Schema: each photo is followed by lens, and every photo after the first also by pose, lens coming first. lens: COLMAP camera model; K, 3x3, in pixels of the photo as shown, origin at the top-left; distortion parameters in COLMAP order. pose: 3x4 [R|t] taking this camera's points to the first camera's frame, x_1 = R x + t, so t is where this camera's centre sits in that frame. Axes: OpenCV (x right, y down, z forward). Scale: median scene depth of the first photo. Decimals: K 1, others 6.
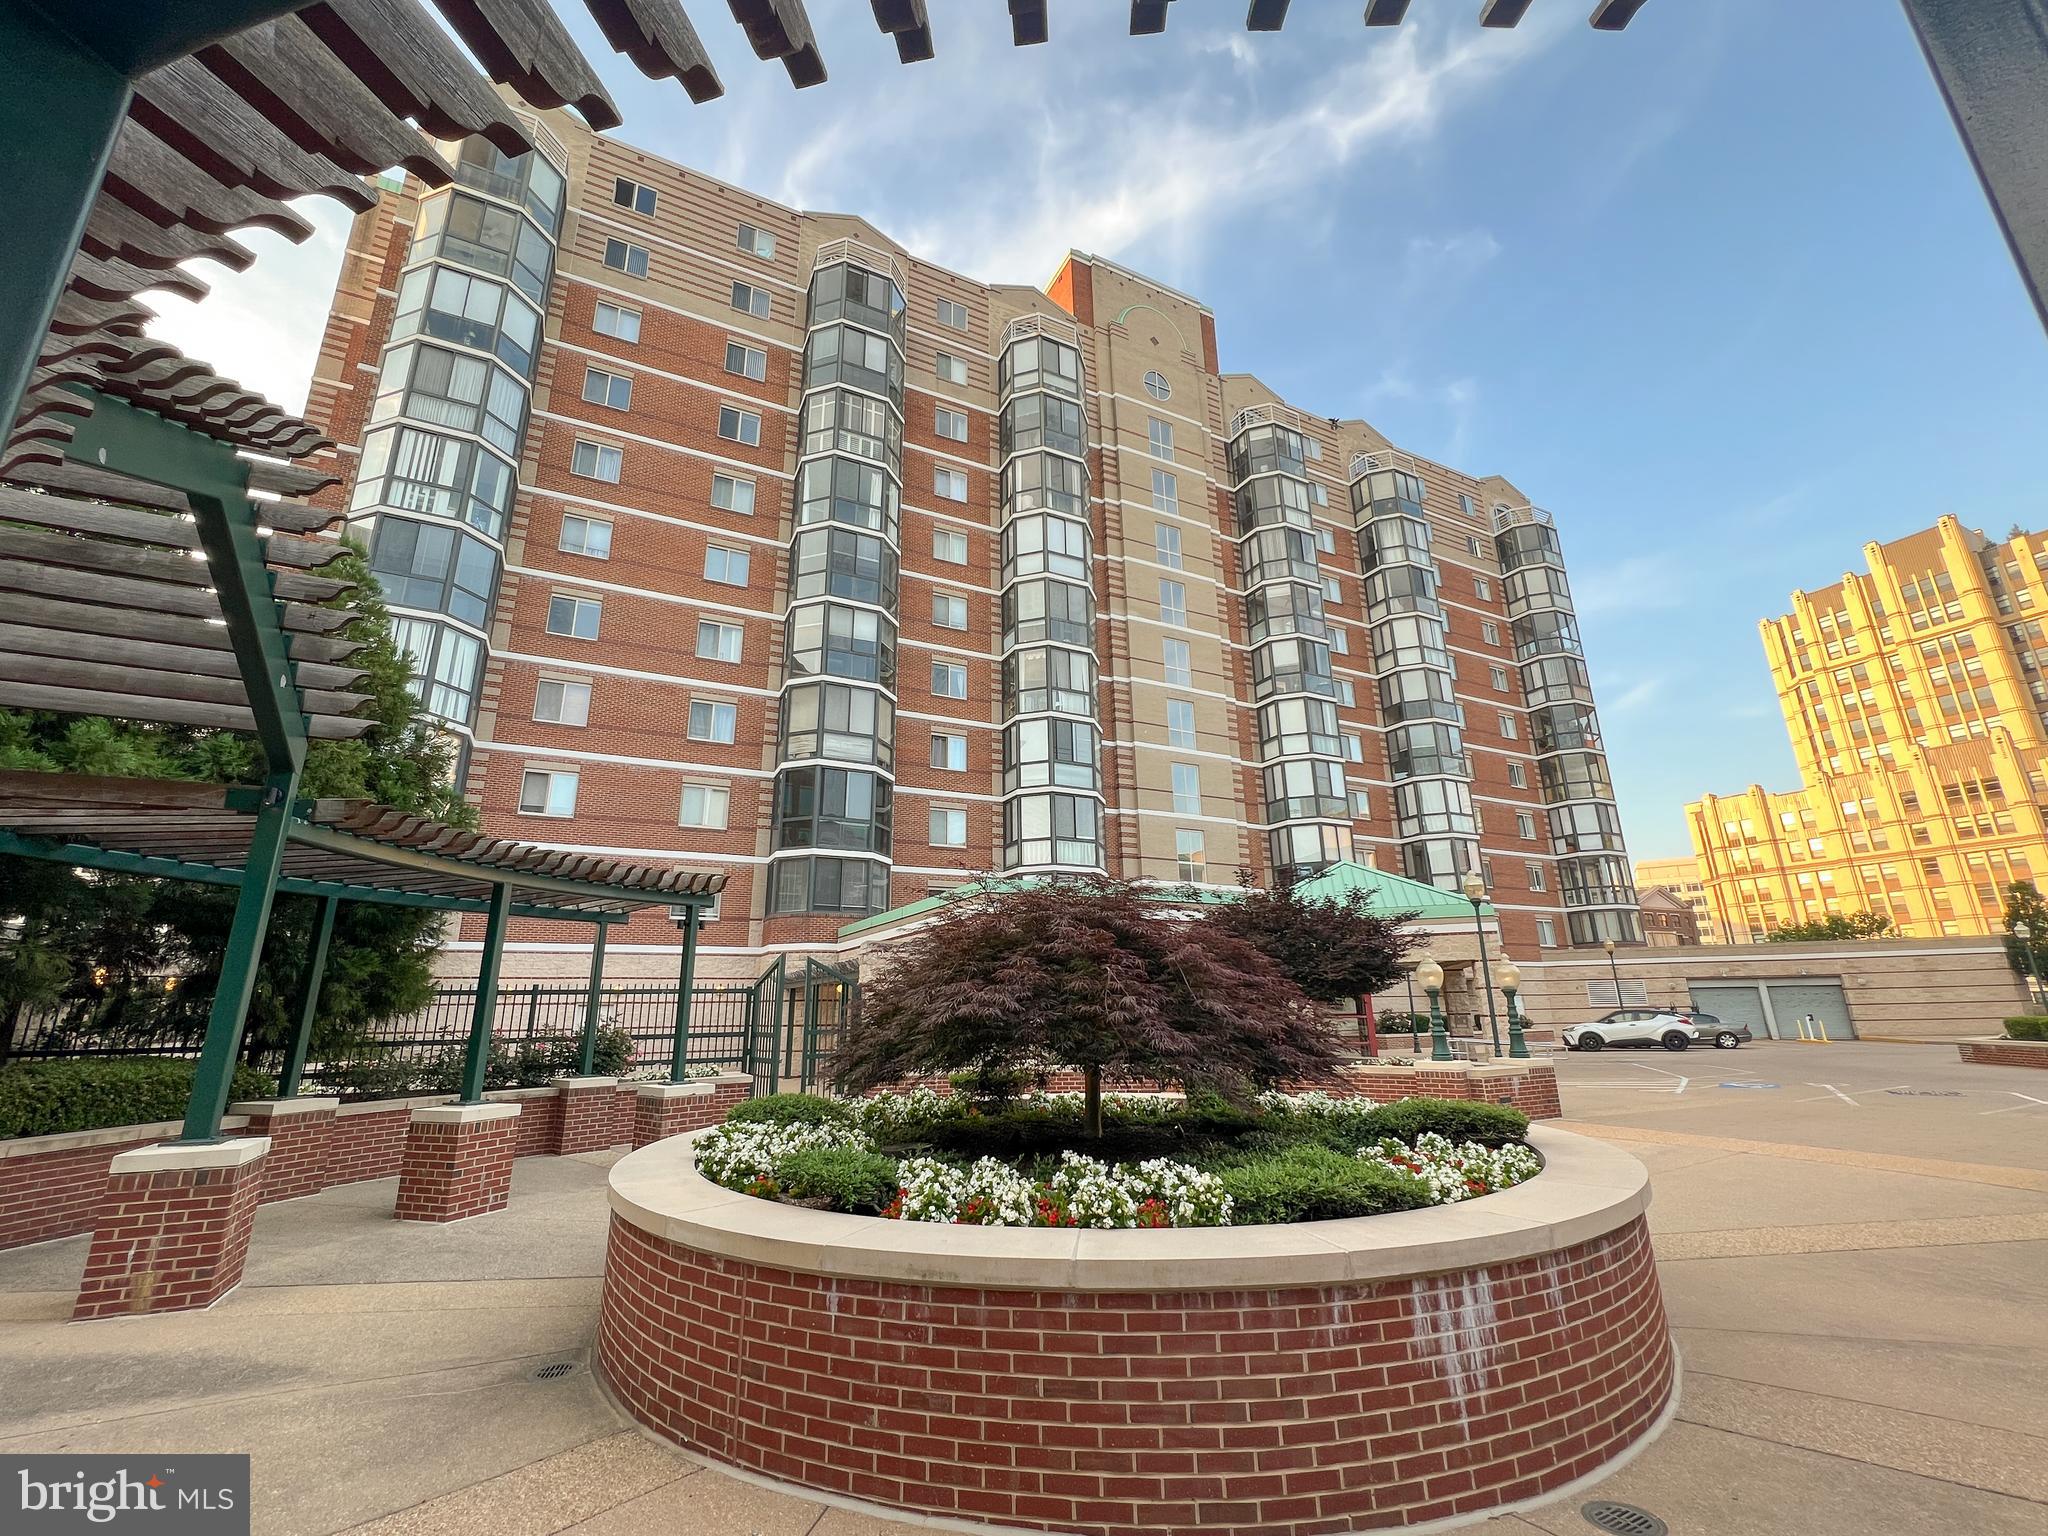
lens RADIAL K [[861.3, 0, 1024.0], [0, 861.3, 768.0], [0, 0, 1]] dist [-0.000502, -0.000106]
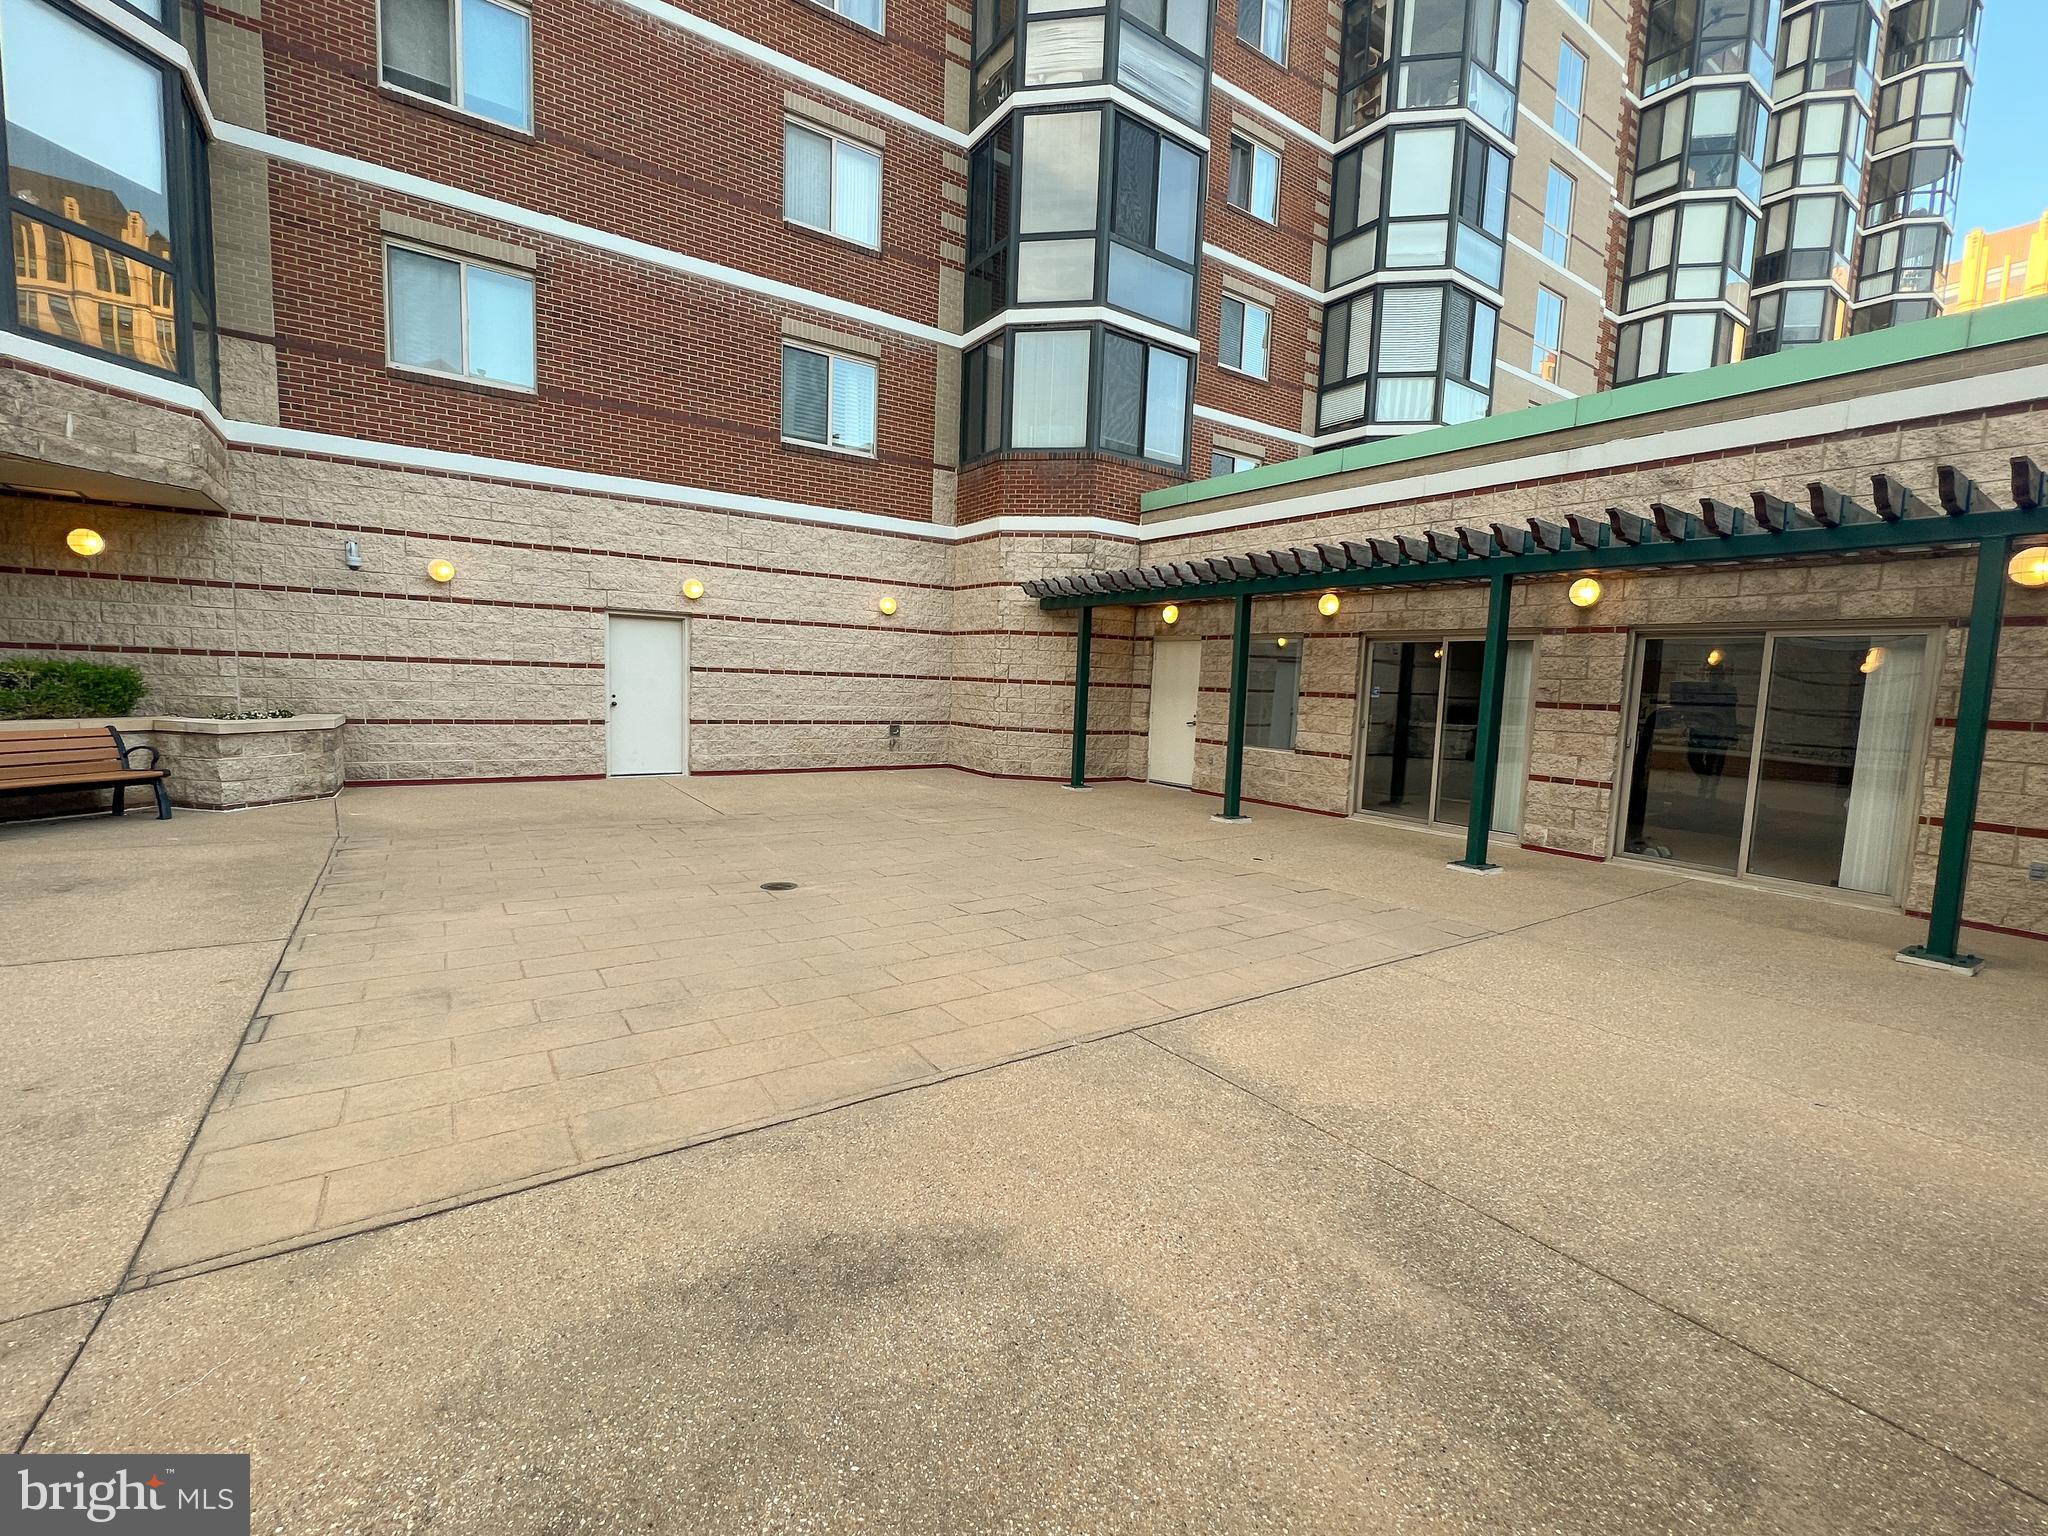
lens RADIAL K [[861.3, 0, 1024.0], [0, 861.3, 768.0], [0, 0, 1]] dist [-0.000502, -0.000106]
pose [[0.989369, 0.038590, 0.140216, -0.283247], [-0.088844, 0.923700, 0.372672, 0.127273], [-0.115136, -0.381168, 0.917309, 0.415989]]
